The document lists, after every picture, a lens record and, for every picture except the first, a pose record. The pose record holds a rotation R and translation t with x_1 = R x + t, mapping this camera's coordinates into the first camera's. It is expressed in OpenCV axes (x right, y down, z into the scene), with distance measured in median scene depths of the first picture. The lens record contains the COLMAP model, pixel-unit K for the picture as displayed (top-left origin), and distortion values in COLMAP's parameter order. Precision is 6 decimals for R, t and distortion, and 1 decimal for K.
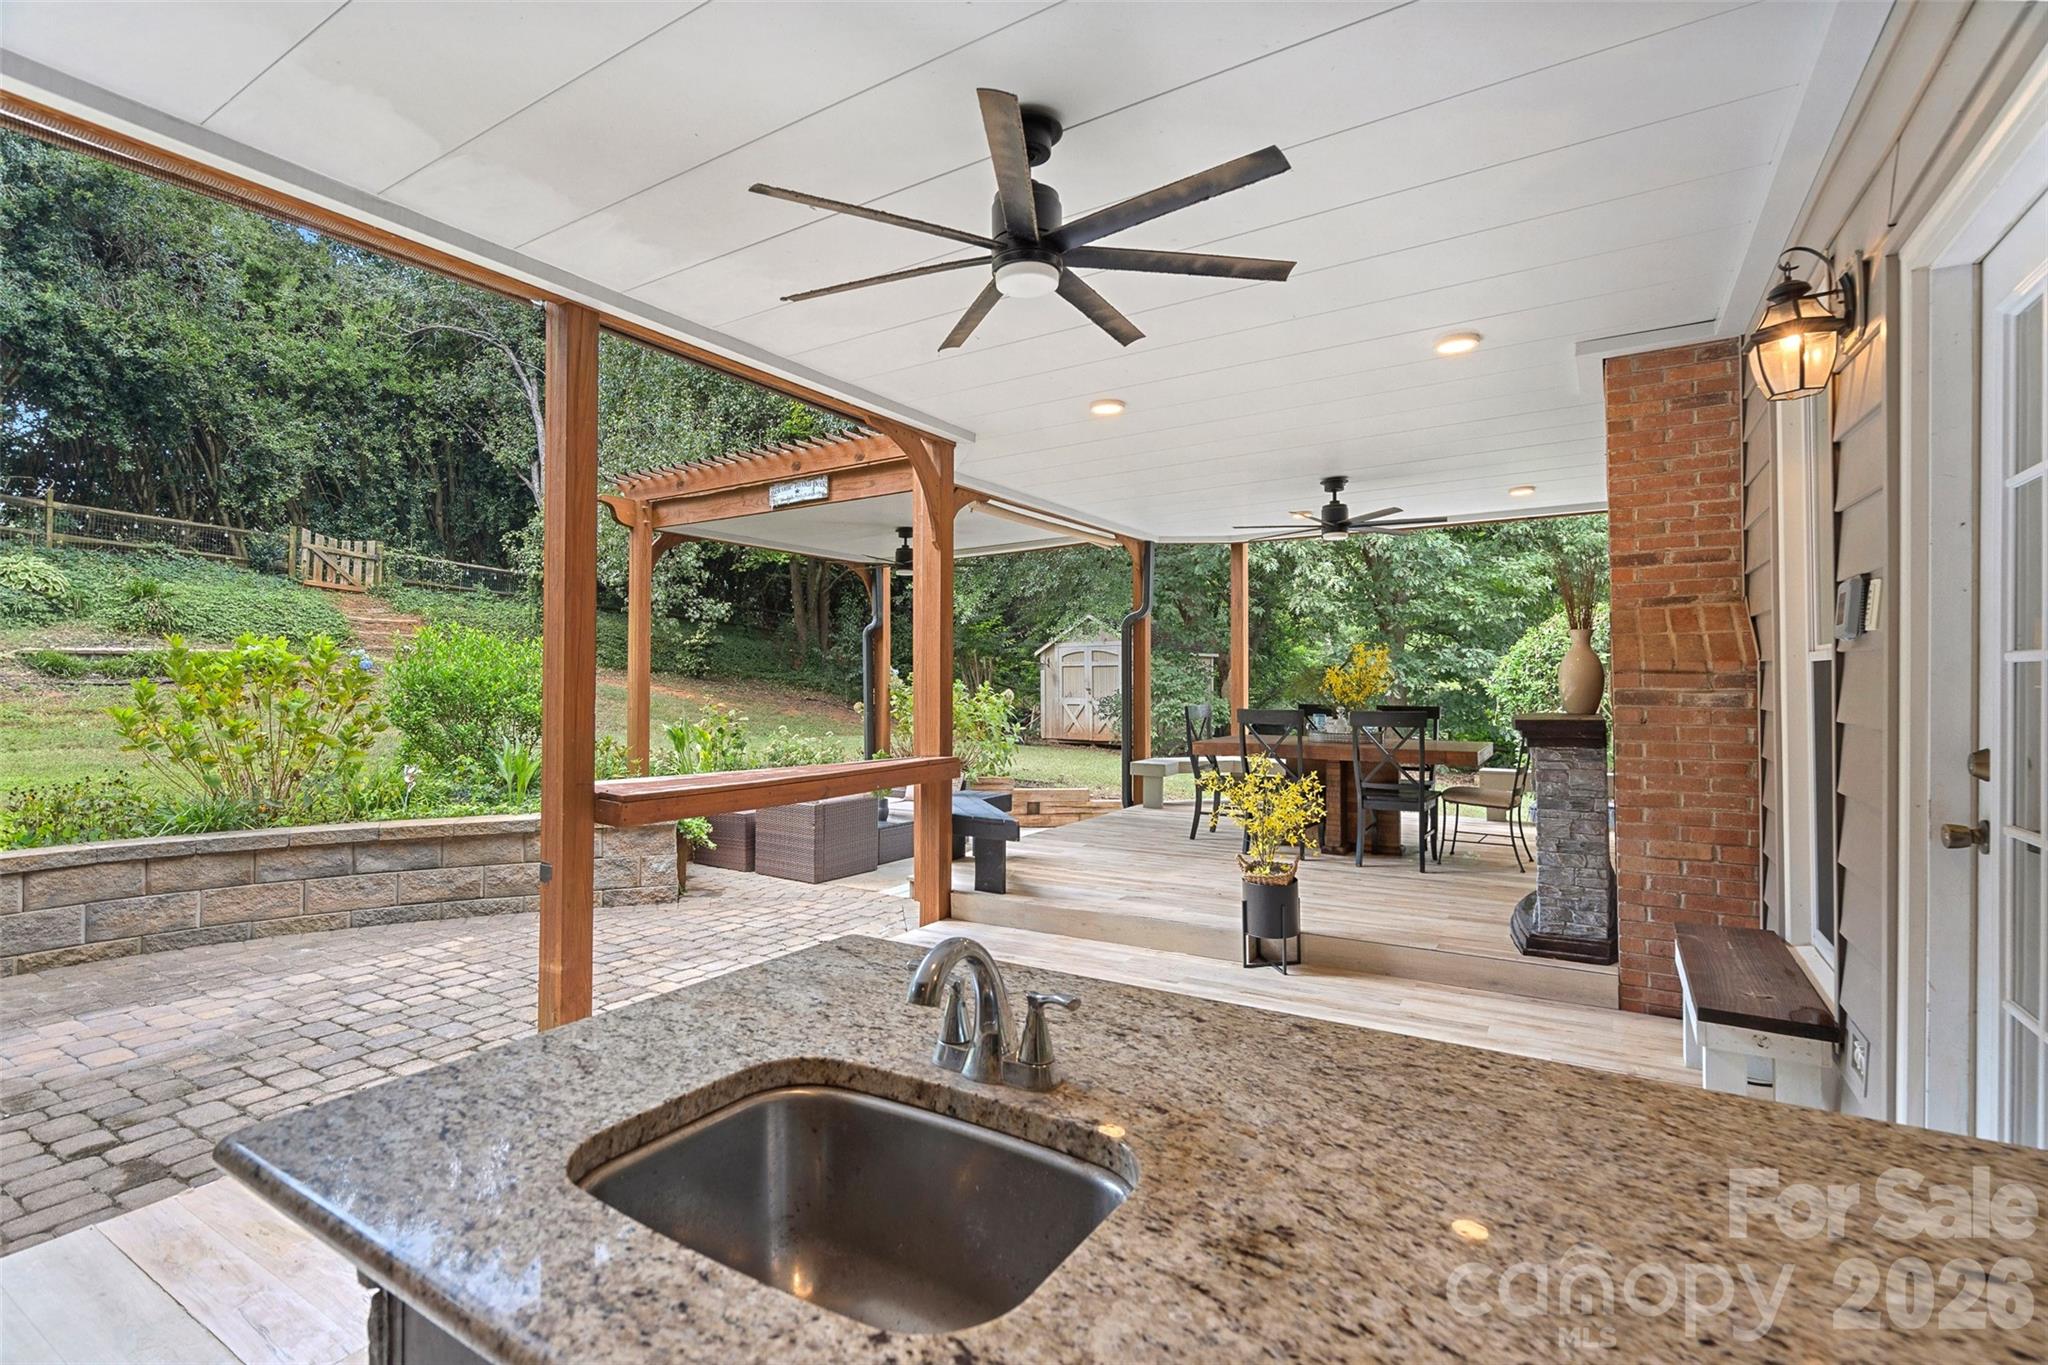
lens RADIAL K [[944.5, 0, 1013.4], [0, 944.5, 670.0], [0, 0, 1]] dist [-0.000033, -0.001100]
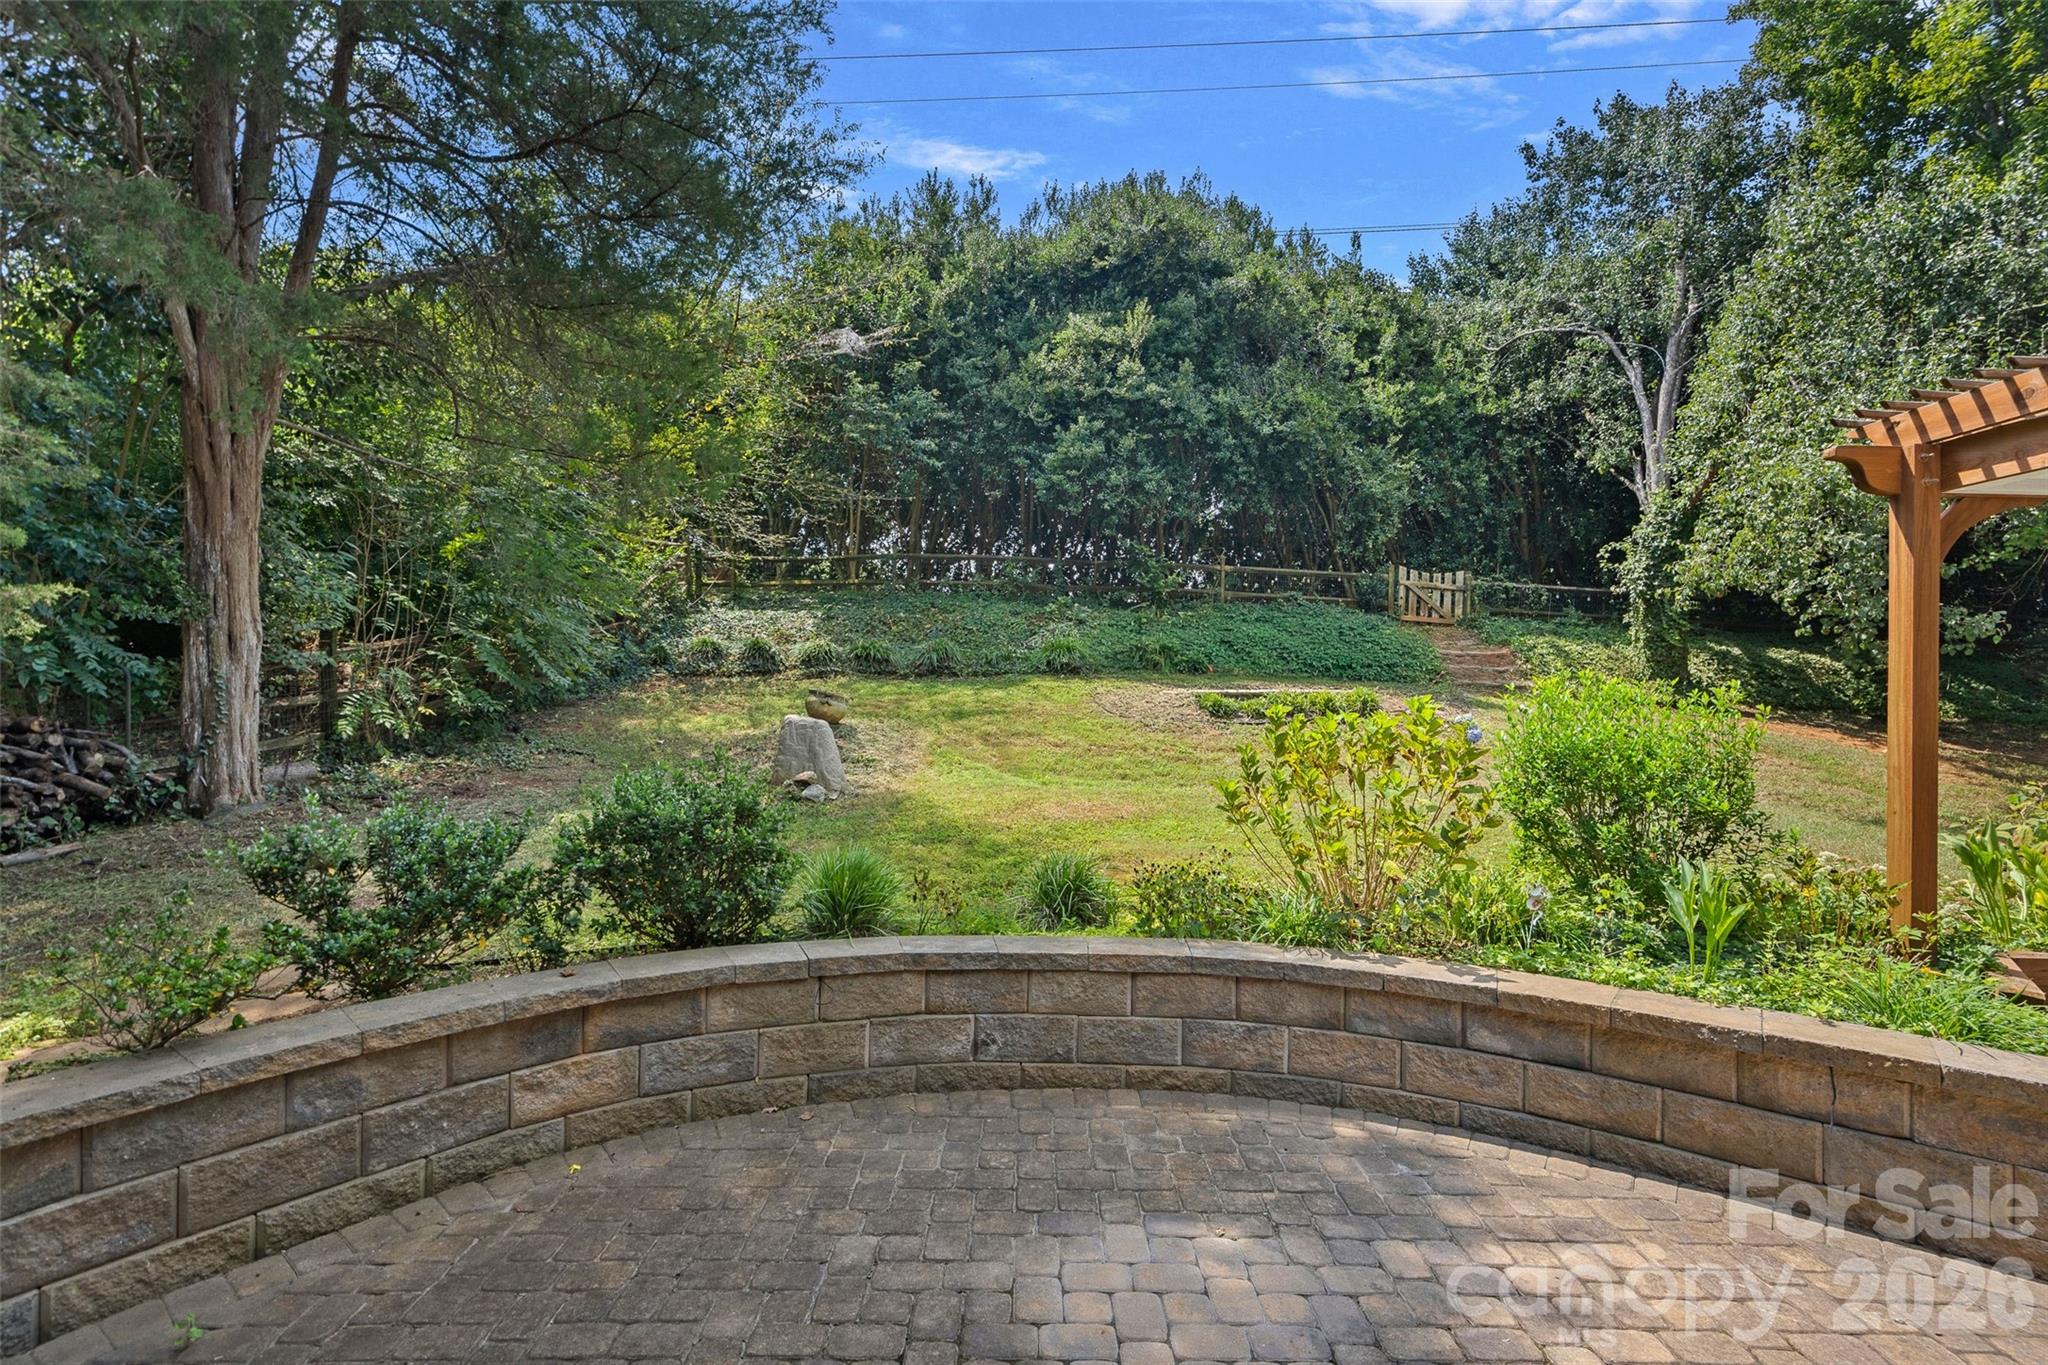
lens RADIAL K [[944.5, 0, 1025.5], [0, 944.5, 678.0], [0, 0, 1]] dist [-0.000033, -0.001100]
pose [[0.521179, -0.006952, -0.853419, -0.088468], [-0.005101, 0.999924, -0.011261, -0.014282], [0.853432, 0.010222, 0.521104, 0.117446]]
